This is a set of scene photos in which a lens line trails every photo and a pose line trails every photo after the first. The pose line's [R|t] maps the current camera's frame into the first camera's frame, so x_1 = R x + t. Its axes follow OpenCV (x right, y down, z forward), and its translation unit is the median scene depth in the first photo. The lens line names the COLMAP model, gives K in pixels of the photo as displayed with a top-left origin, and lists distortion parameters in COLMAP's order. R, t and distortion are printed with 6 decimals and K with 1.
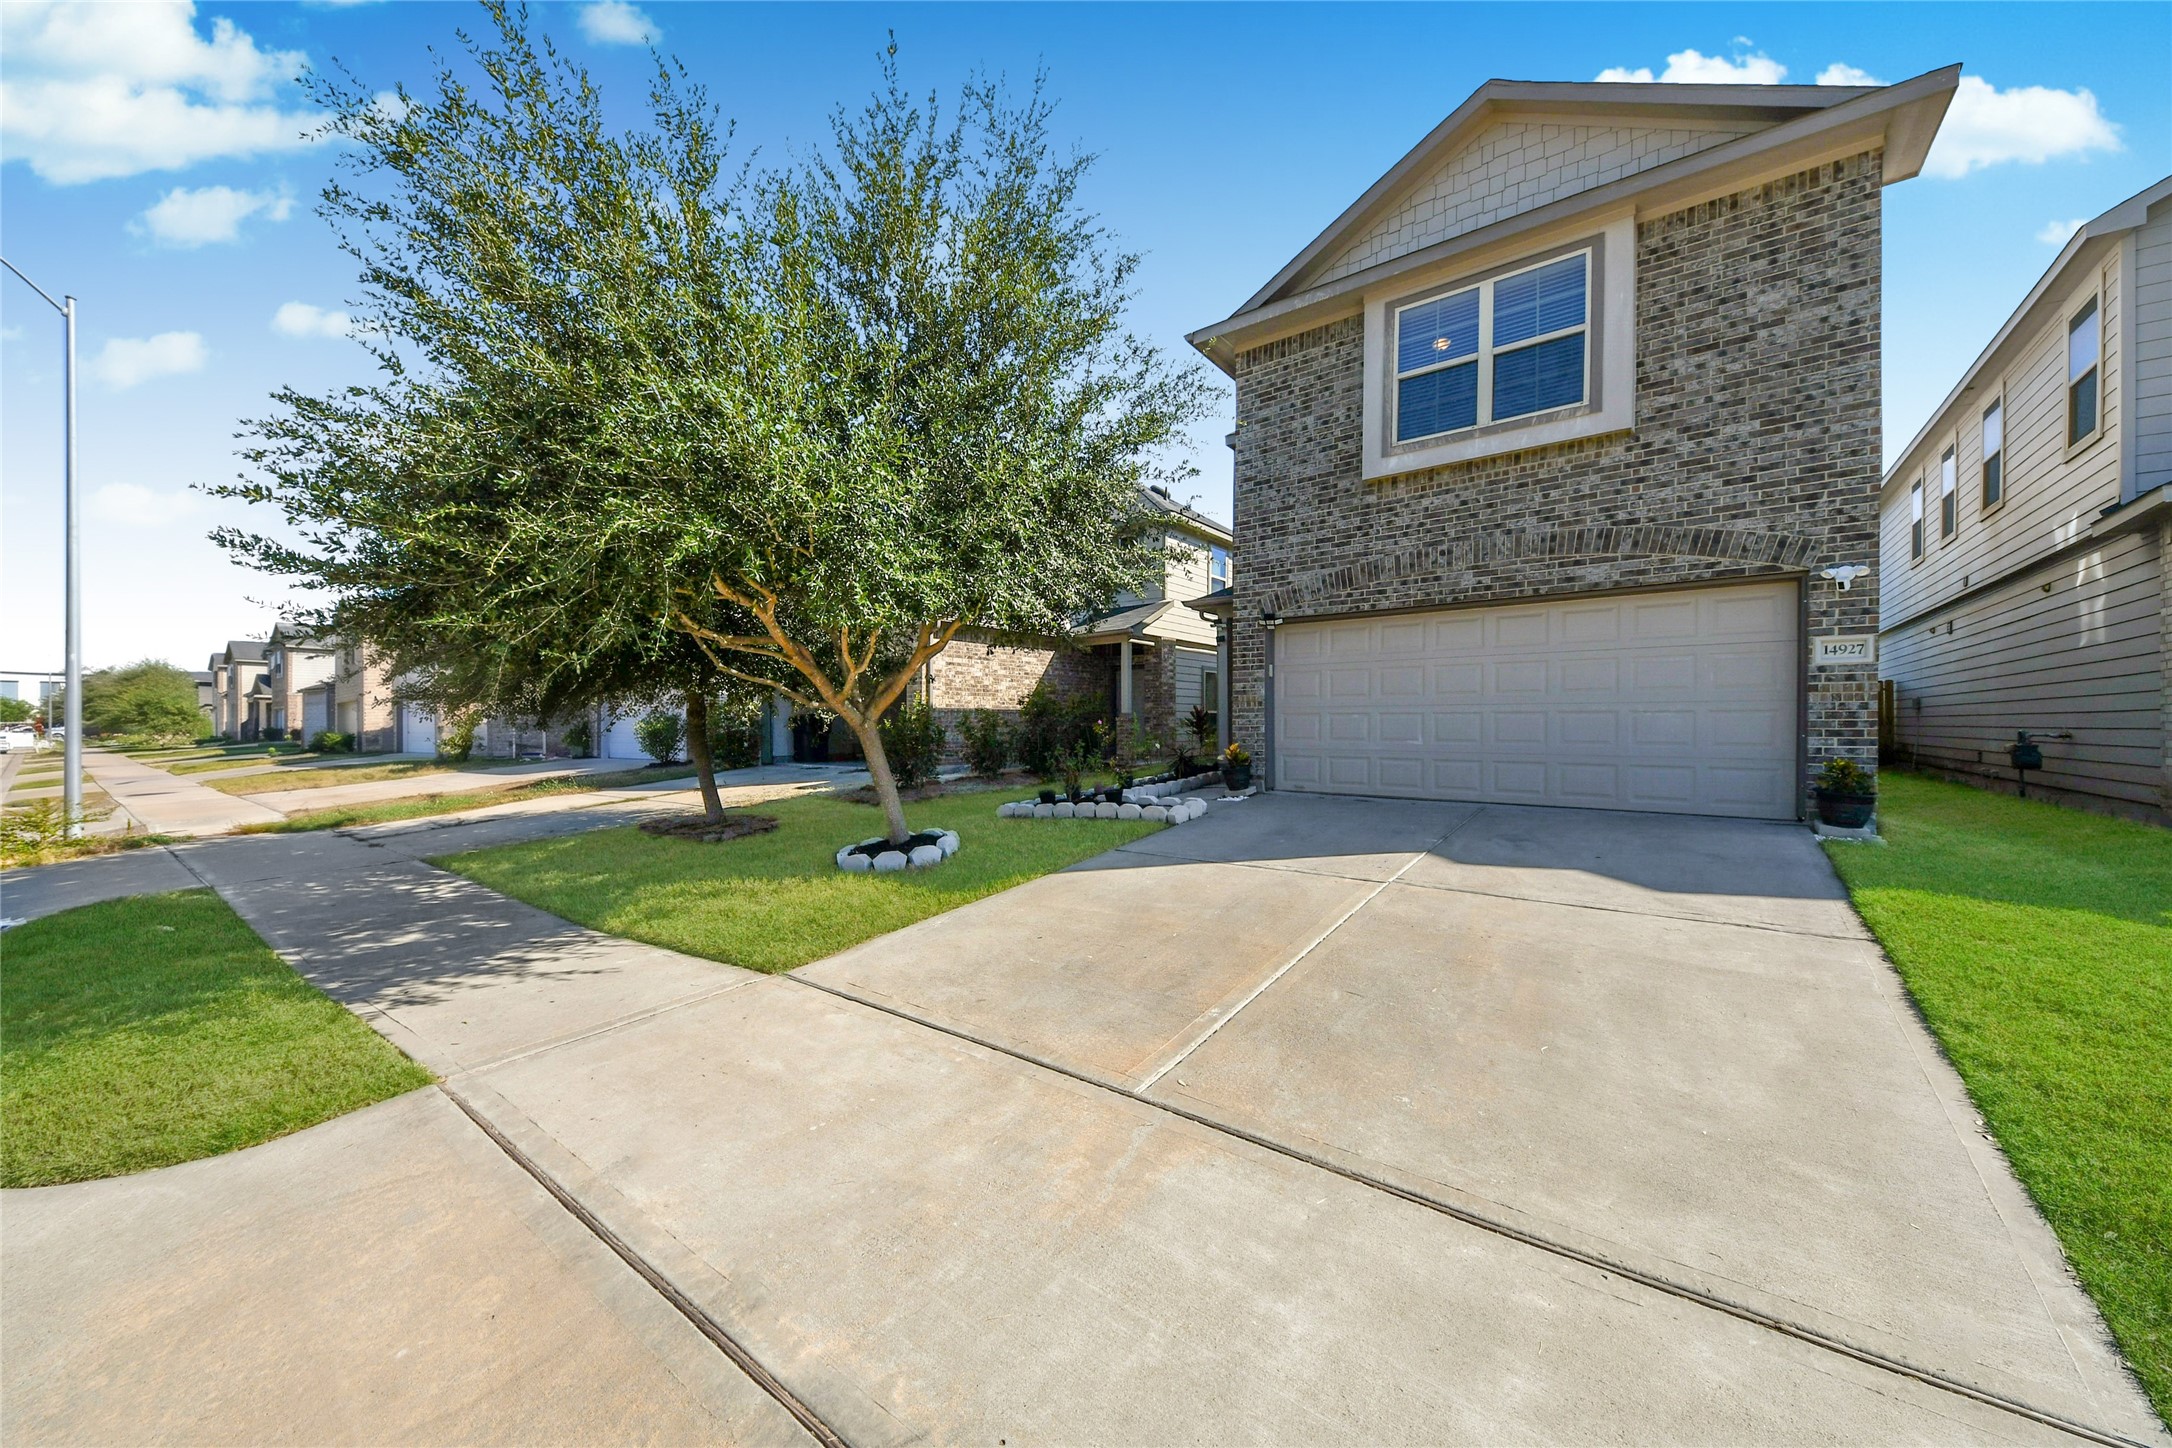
lens RADIAL K [[771.6, 0, 1079.5], [0, 771.6, 722.2], [0, 0, 1]] dist [0.054623, -0.022561]
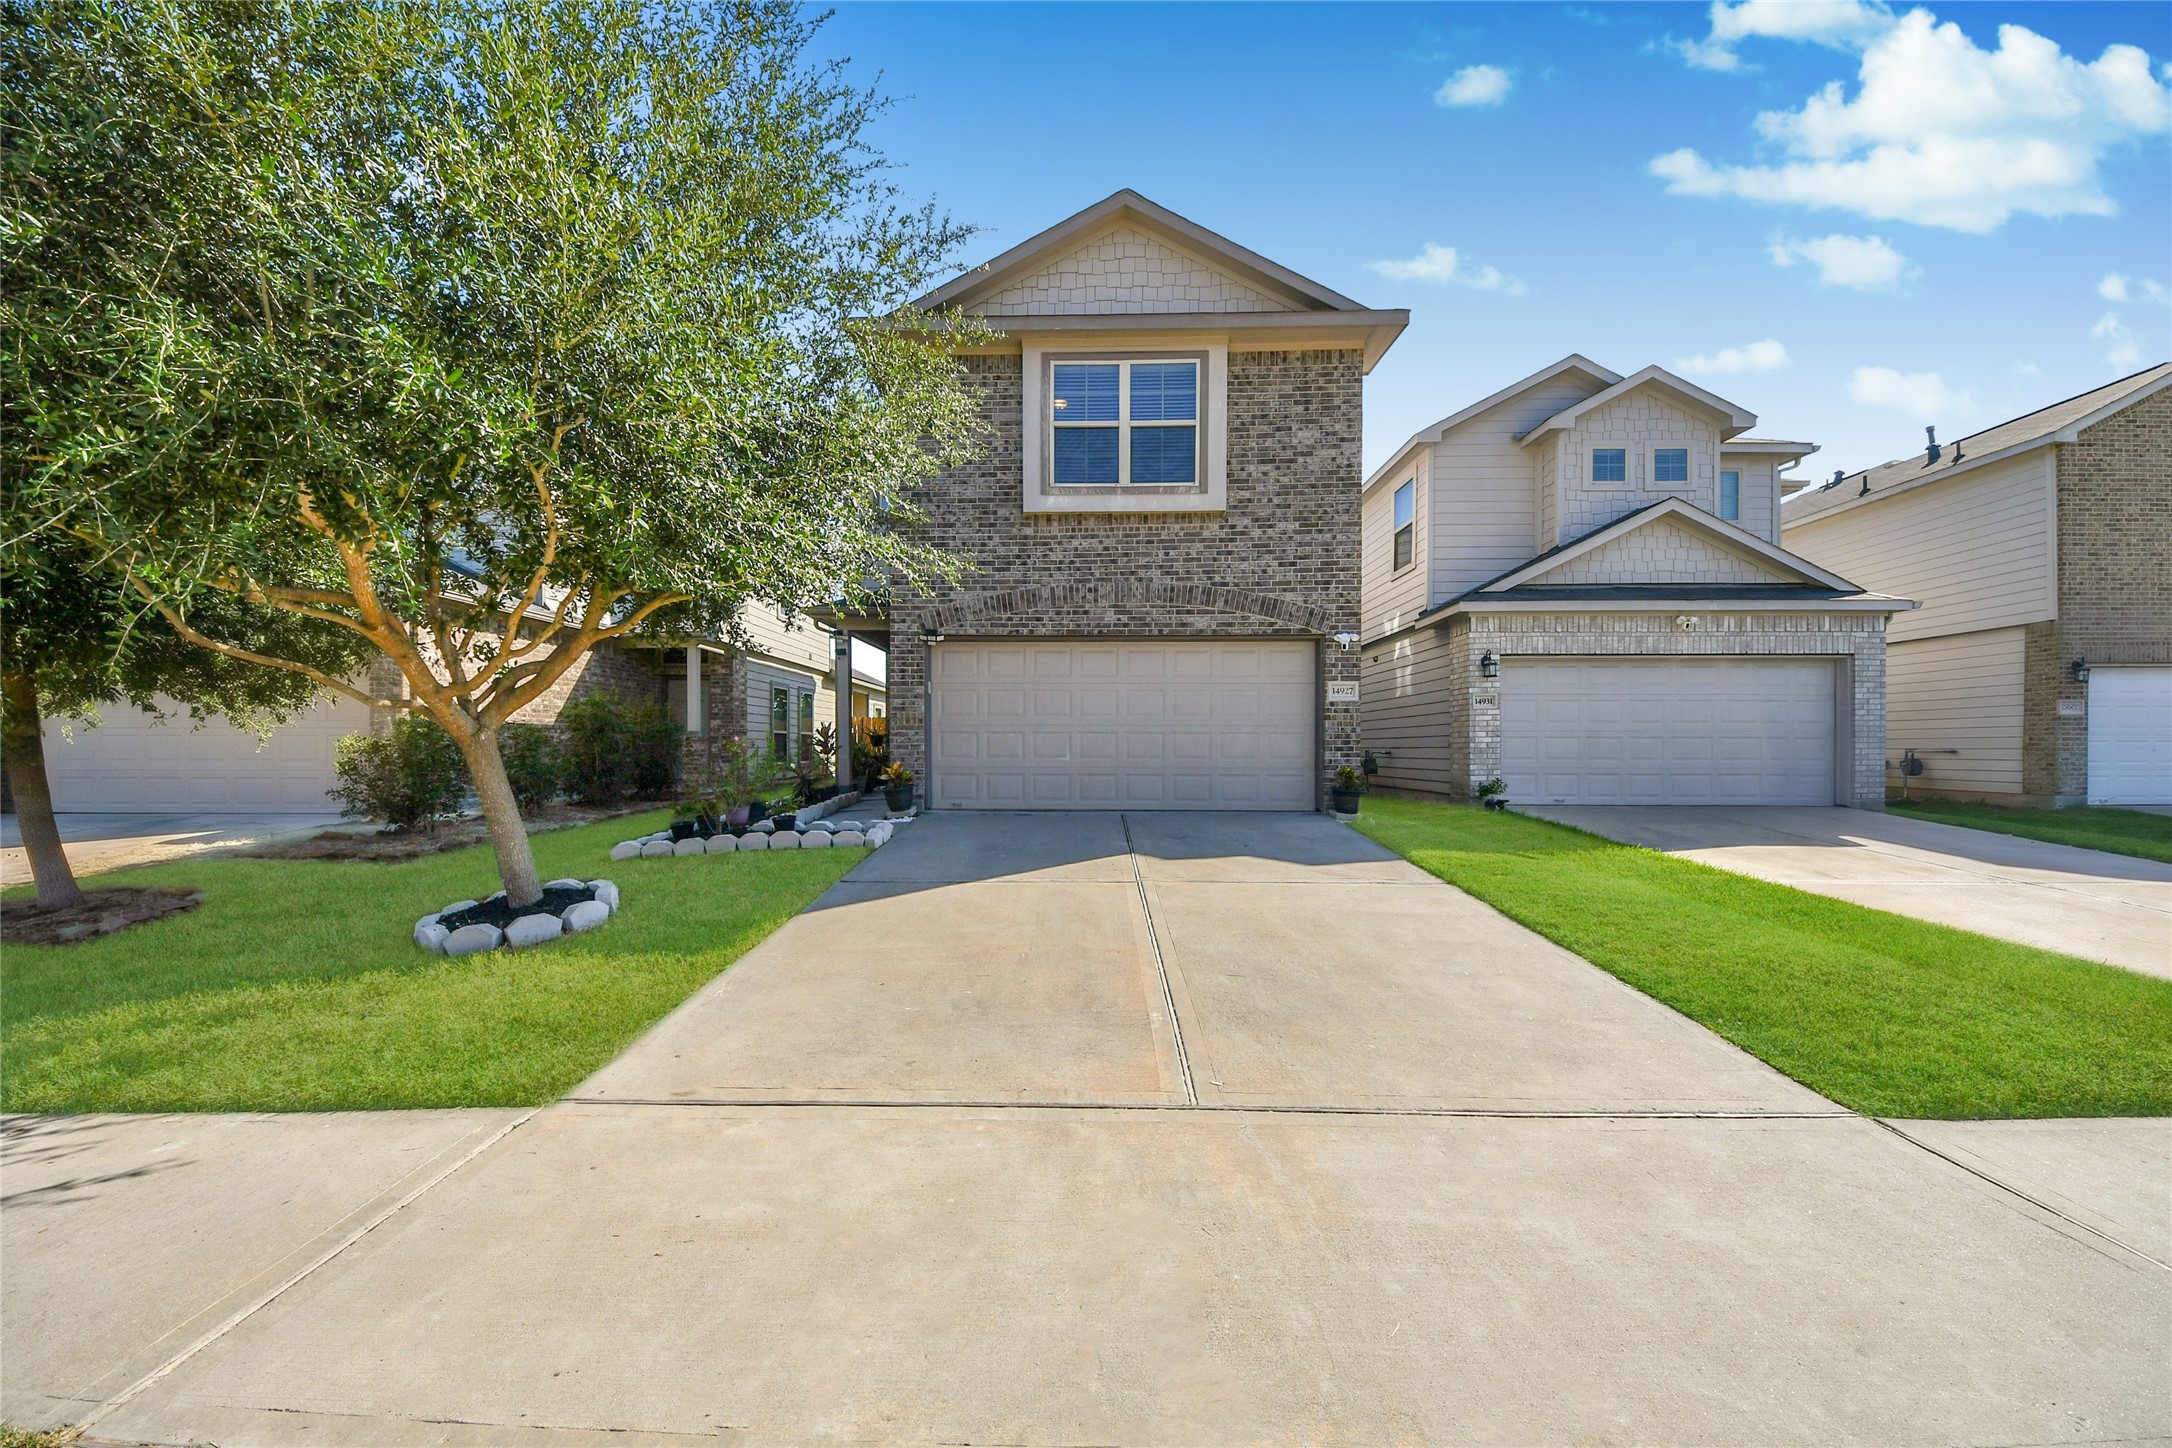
lens RADIAL K [[782.5, 0, 1086.0], [0, 782.5, 744.8], [0, 0, 1]] dist [0.046332, -0.029394]
pose [[0.811577, 0.004089, 0.584231, -0.225419], [-0.002745, 0.999991, -0.003185, 0.010601], [-0.584239, 0.000982, 0.811581, 0.100643]]
